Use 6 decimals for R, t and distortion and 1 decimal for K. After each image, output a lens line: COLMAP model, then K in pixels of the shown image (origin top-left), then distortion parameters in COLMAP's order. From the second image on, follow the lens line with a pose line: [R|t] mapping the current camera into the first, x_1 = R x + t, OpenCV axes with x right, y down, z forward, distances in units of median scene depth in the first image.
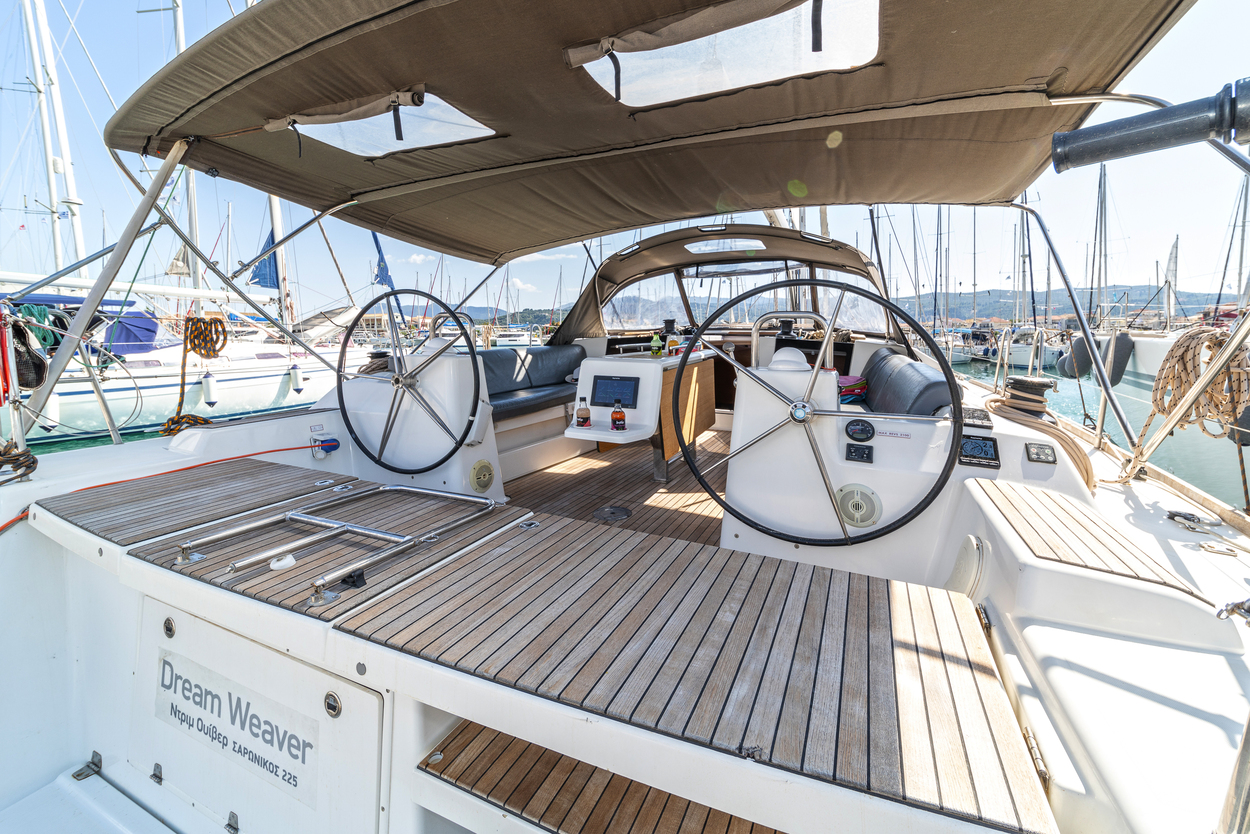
lens RADIAL K [[535.4, 0, 580.9], [0, 535.4, 444.4], [0, 0, 1]] dist [0.010737, -0.000061]
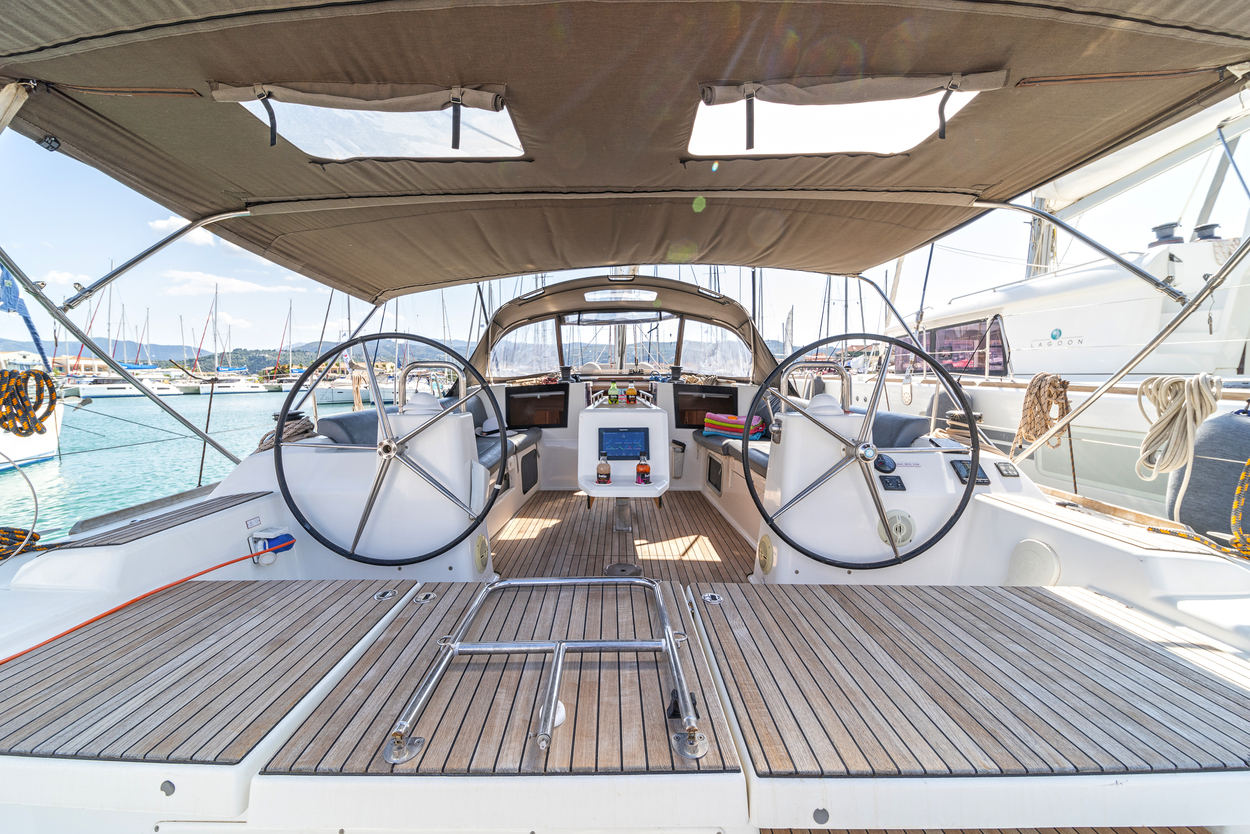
lens RADIAL K [[536.7, 0, 595.5], [0, 536.7, 477.4], [0, 0, 1]] dist [0.010662, 0.000300]
pose [[0.899445, -0.094190, 0.426763, -0.405837], [0.102802, 0.994698, 0.002874, -0.047790], [-0.424771, 0.041287, 0.904359, 0.160825]]
